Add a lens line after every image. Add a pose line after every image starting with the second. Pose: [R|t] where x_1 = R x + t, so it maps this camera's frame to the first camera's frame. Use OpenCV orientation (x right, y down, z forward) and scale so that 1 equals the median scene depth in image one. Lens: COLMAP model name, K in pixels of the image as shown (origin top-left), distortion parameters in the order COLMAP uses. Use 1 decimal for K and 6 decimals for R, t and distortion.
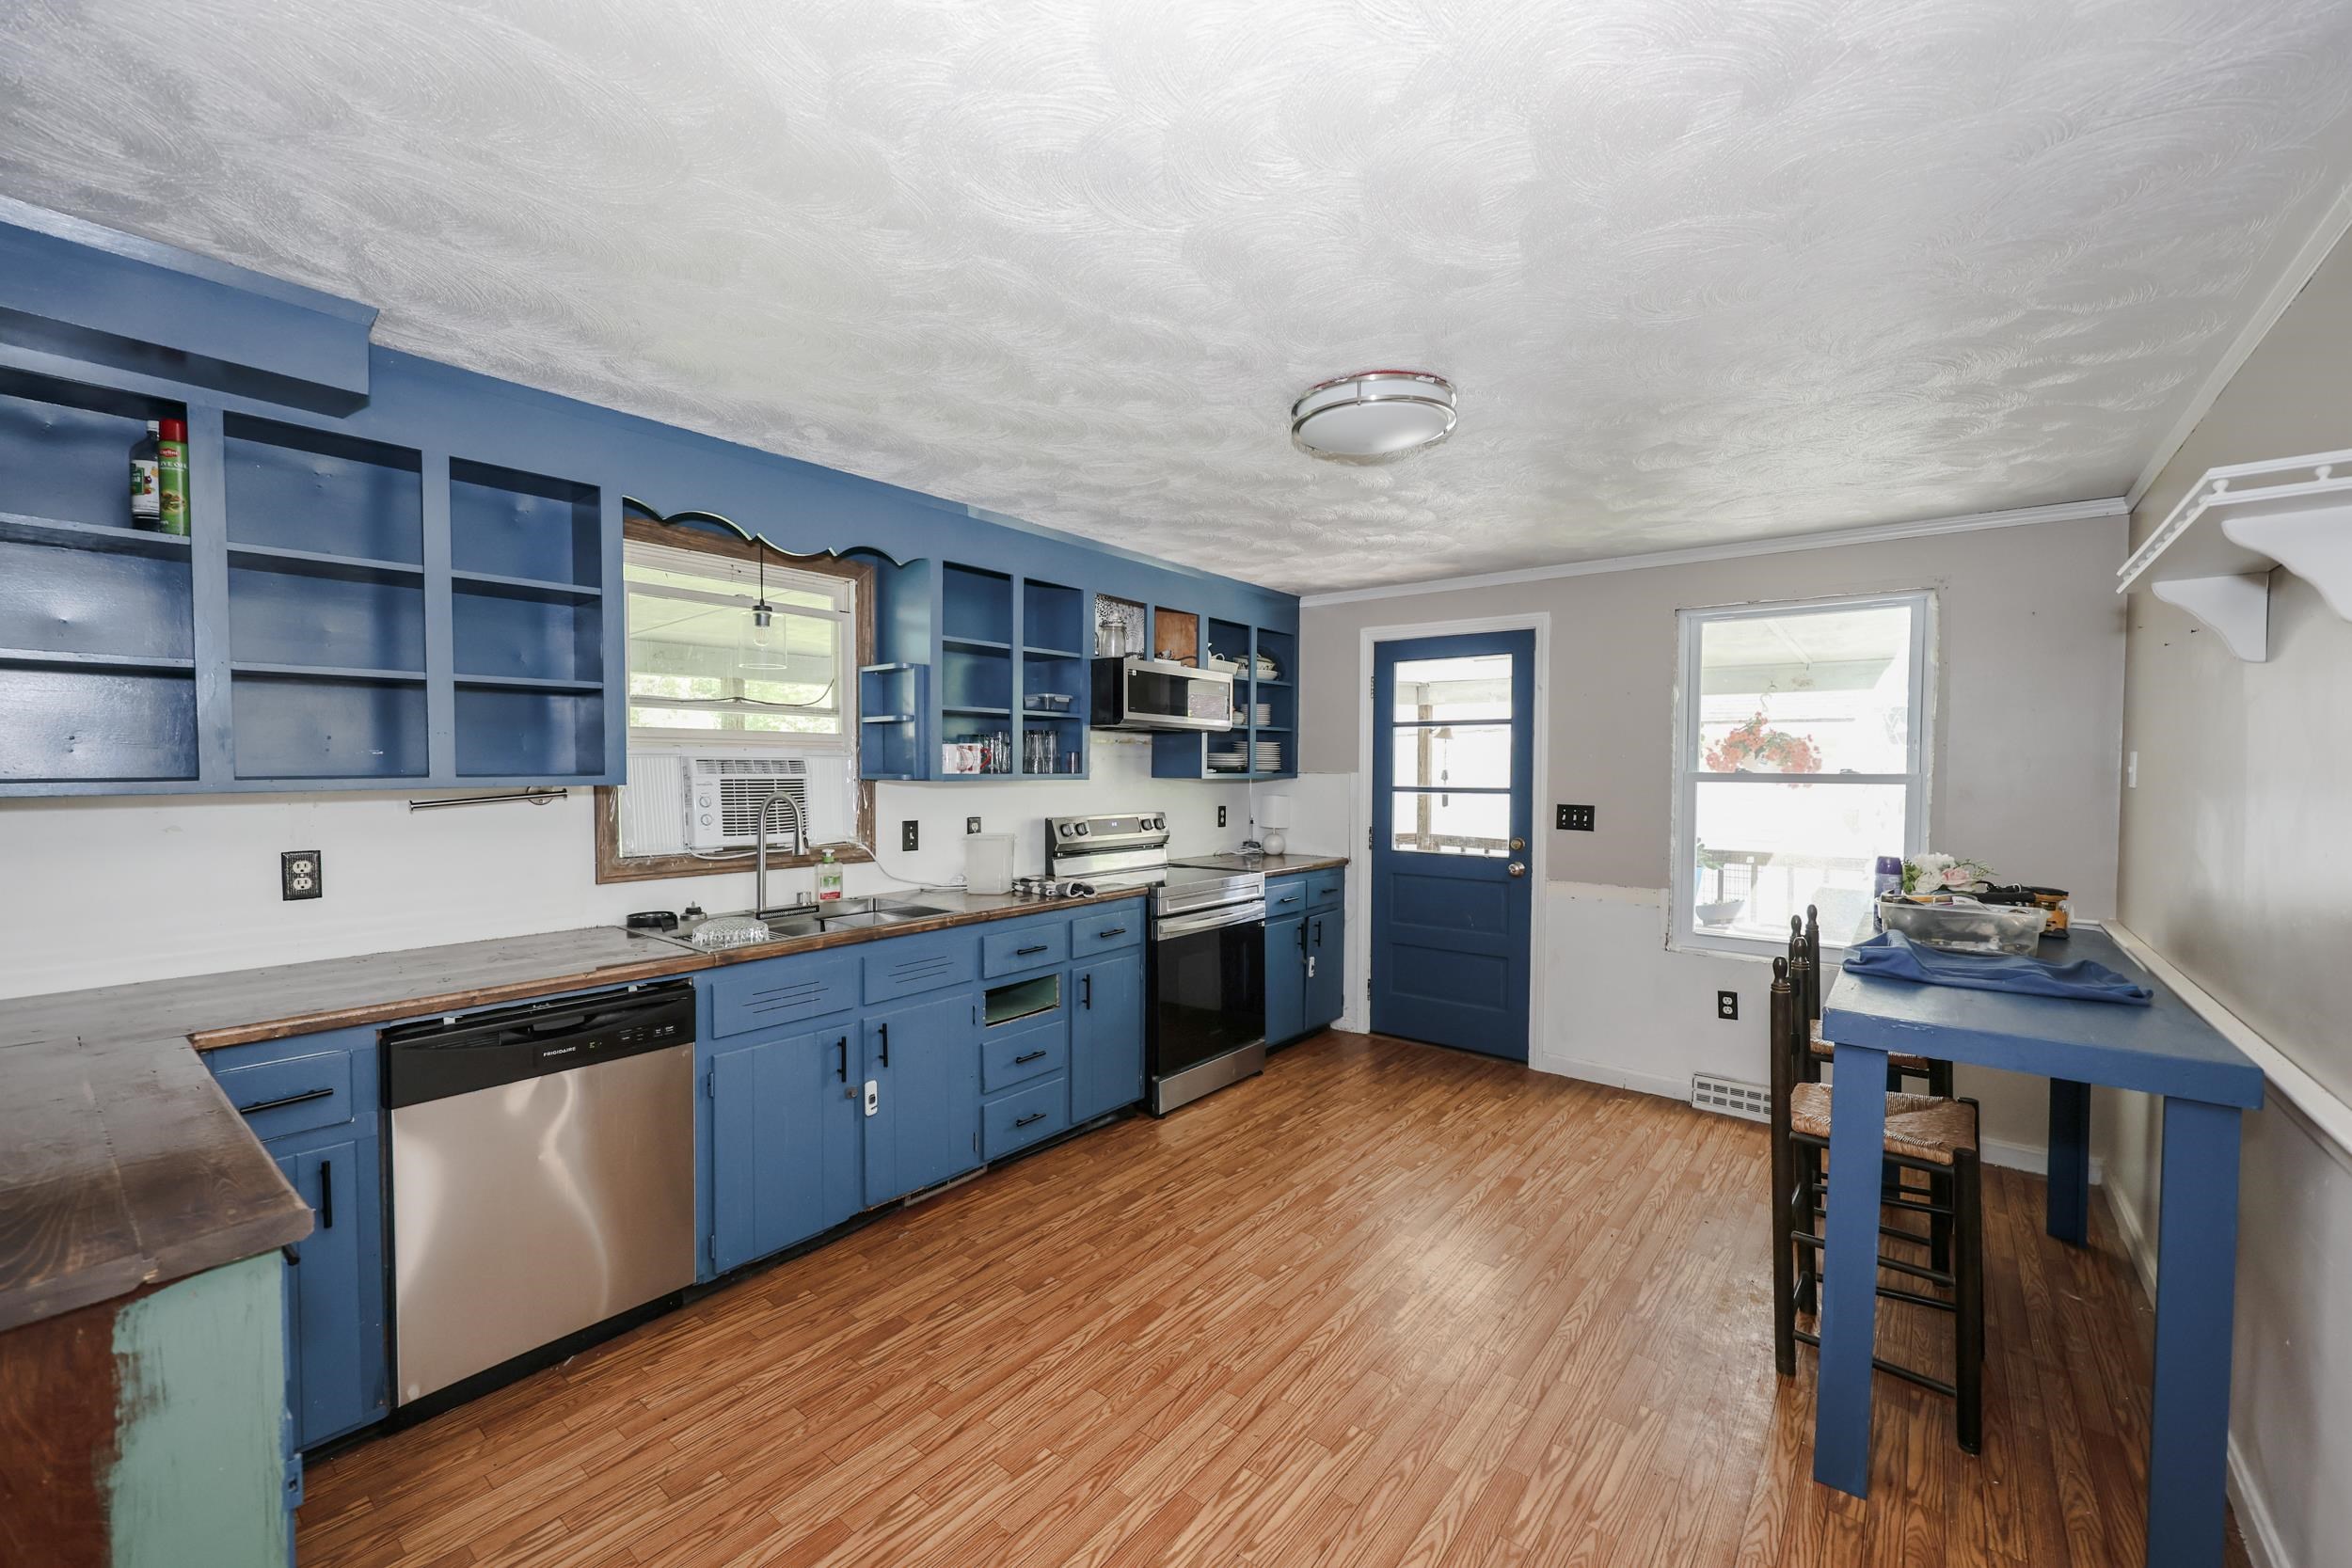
lens RADIAL K [[972.8, 0, 1174.0], [0, 972.8, 792.3], [0, 0, 1]] dist [0.003632, -0.000351]
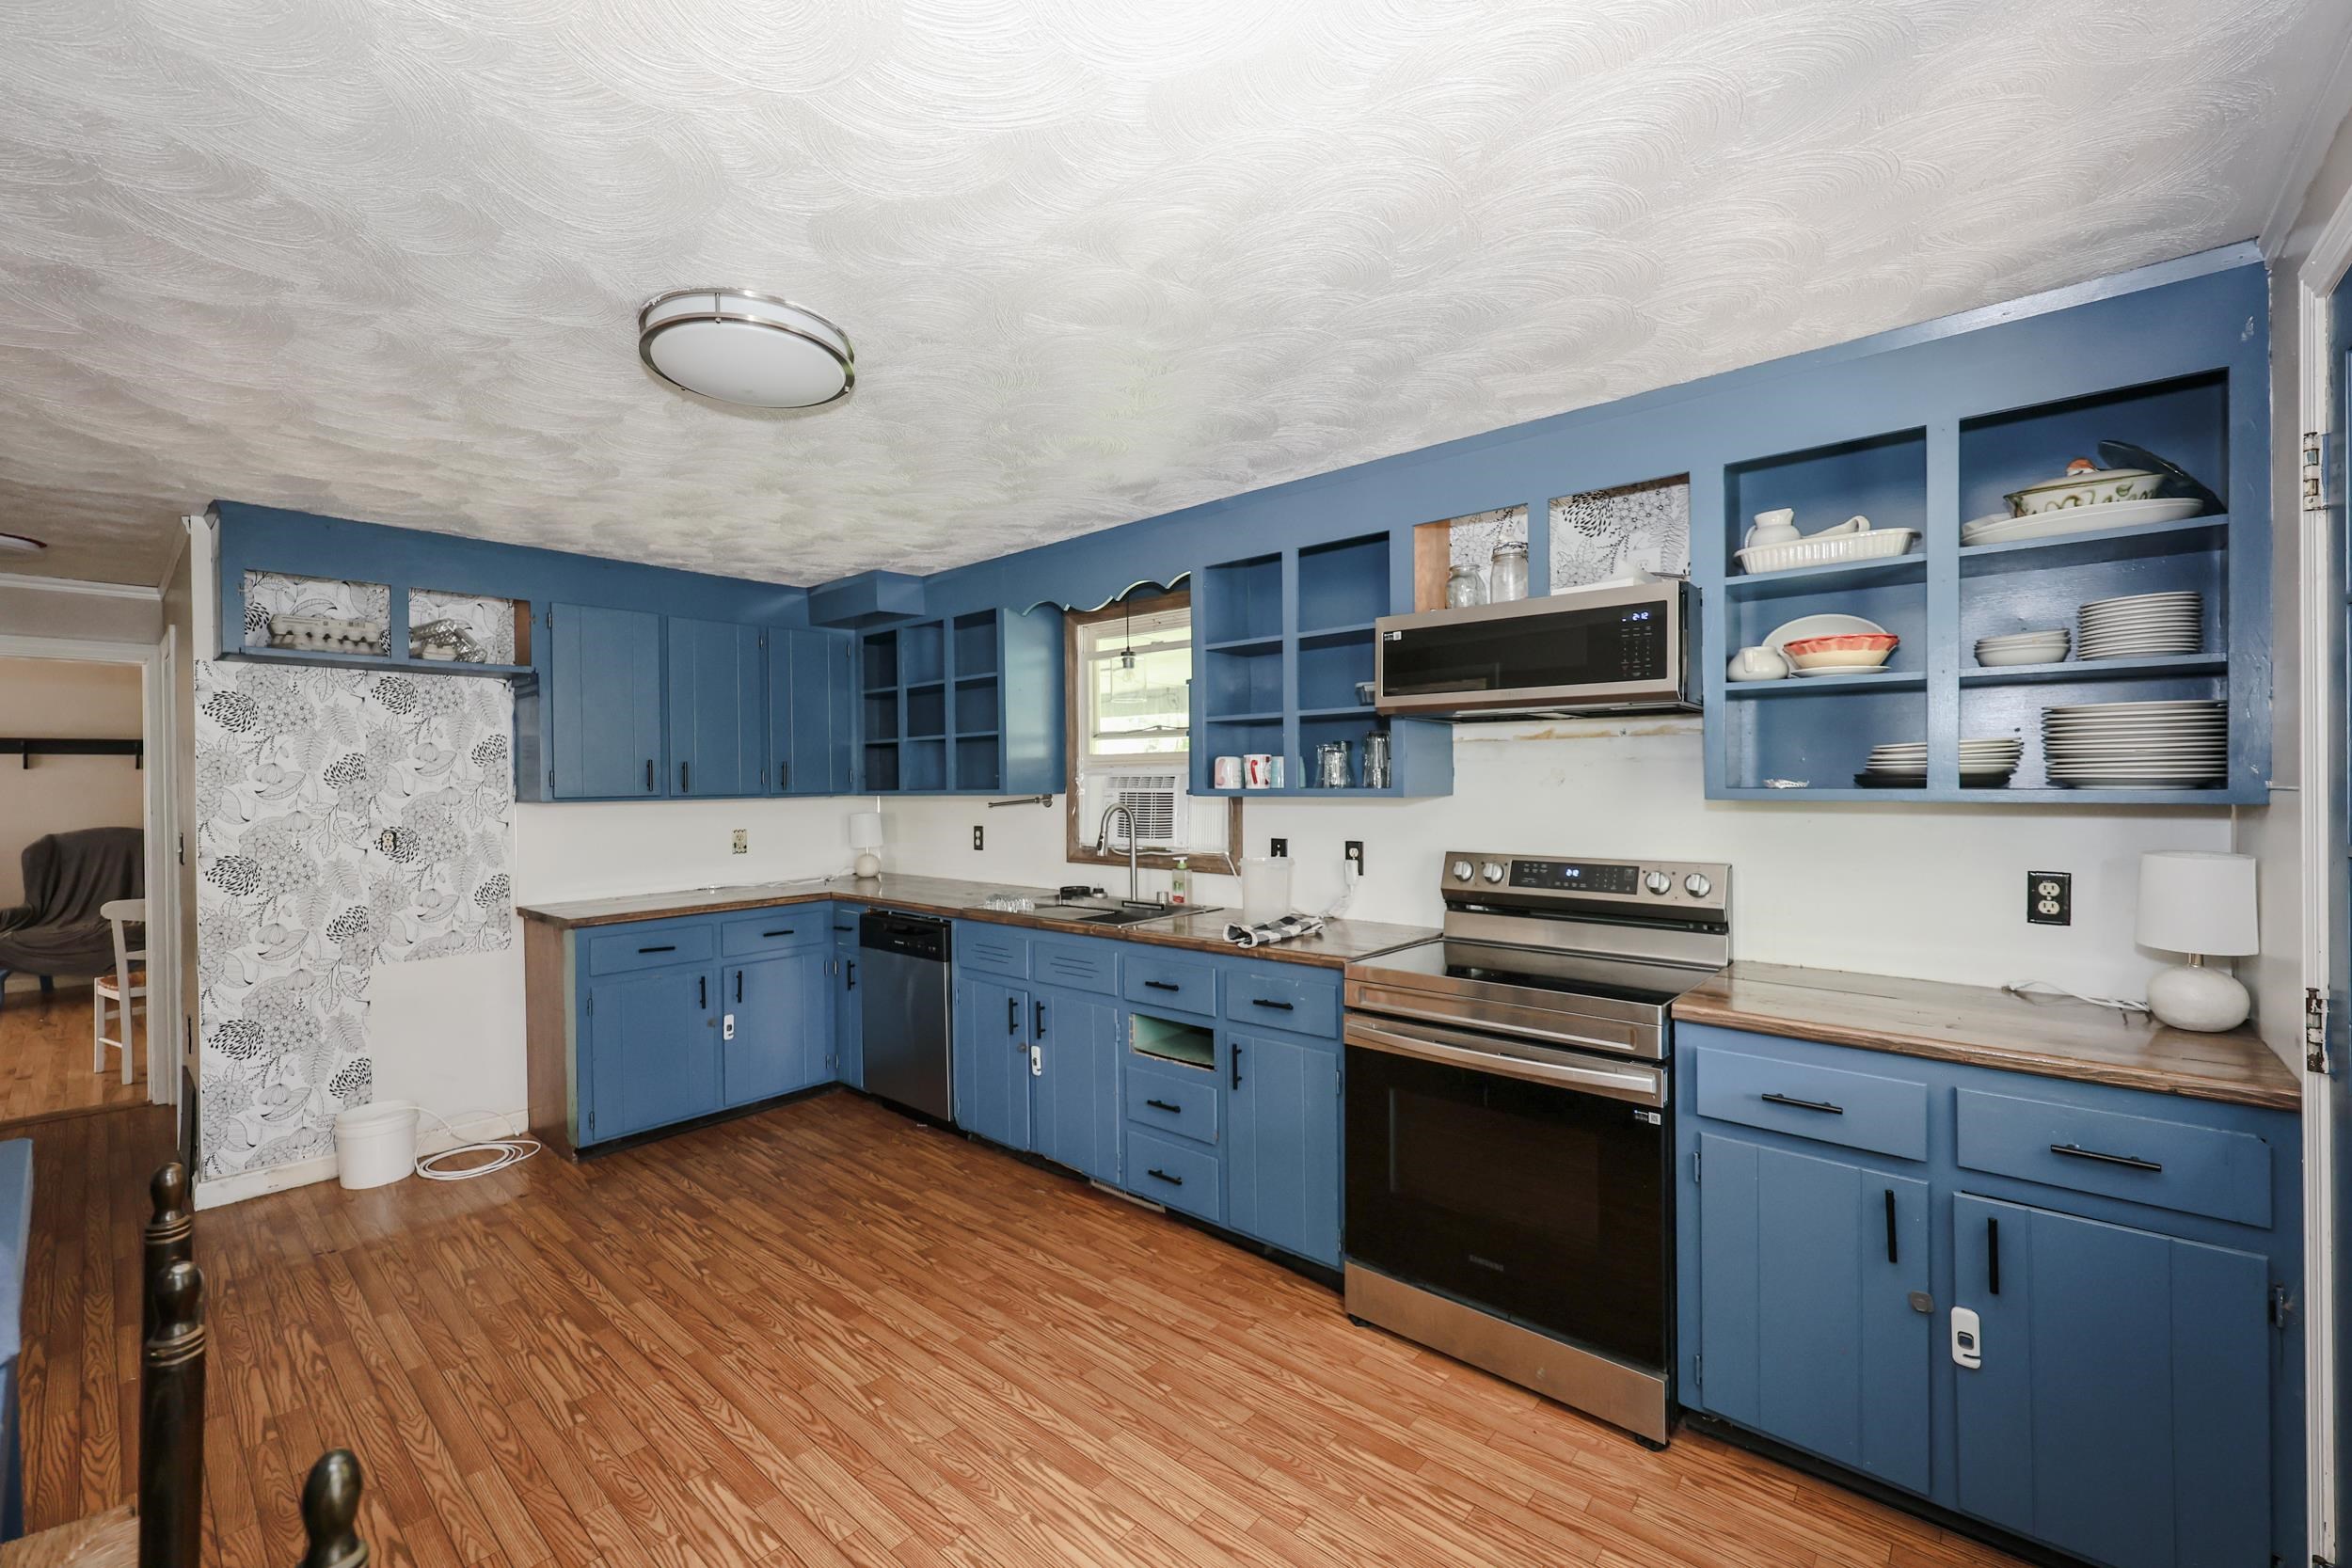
lens RADIAL K [[972.8, 0, 1153.4], [0, 972.8, 775.0], [0, 0, 1]] dist [0.003632, -0.000351]
pose [[-0.071775, -0.015494, -0.997301, 0.780502], [-0.022023, 0.999660, -0.013946, -0.018684], [0.997178, 0.020963, -0.072092, 1.096861]]
